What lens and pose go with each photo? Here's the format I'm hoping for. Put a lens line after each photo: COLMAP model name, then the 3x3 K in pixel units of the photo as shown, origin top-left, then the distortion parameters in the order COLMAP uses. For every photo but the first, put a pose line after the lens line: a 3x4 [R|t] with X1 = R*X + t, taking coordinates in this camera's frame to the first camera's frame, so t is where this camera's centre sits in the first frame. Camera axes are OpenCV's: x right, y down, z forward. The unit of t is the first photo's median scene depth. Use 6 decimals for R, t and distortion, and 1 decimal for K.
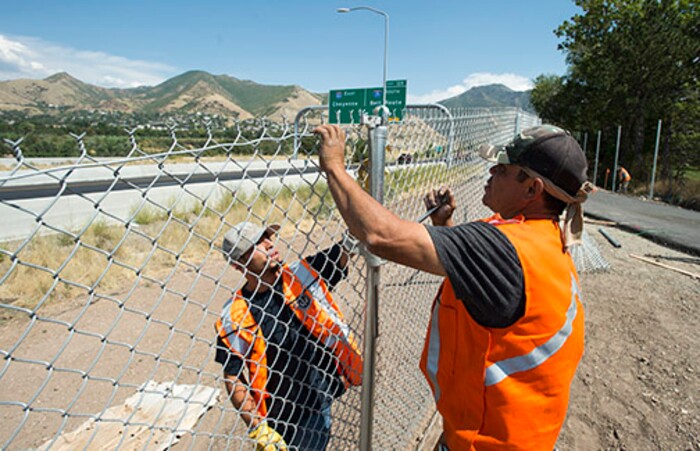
lens RADIAL K [[399.6, 0, 351.6], [0, 399.6, 196.6], [0, 0, 1]] dist [-0.034348, 0.001653]
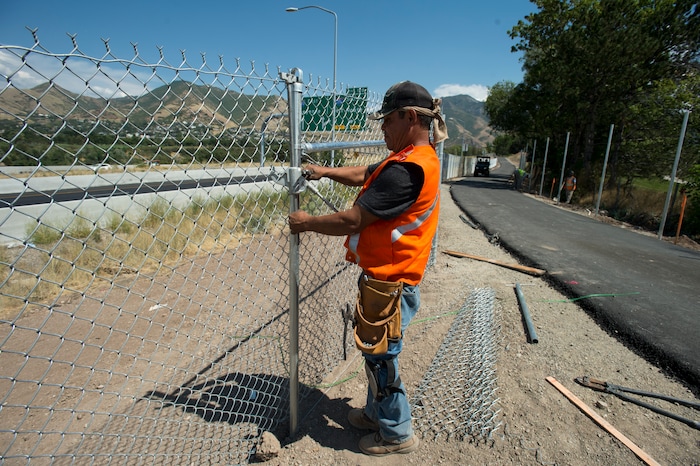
lens RADIAL K [[354.2, 0, 350.0], [0, 354.2, 233.0], [0, 0, 1]] dist [-0.042229, 0.012704]
pose [[0.999318, -0.009199, 0.035756, 0.070728], [0.005705, 0.995304, 0.096628, -0.013049], [-0.036477, -0.096358, 0.994678, 0.093421]]
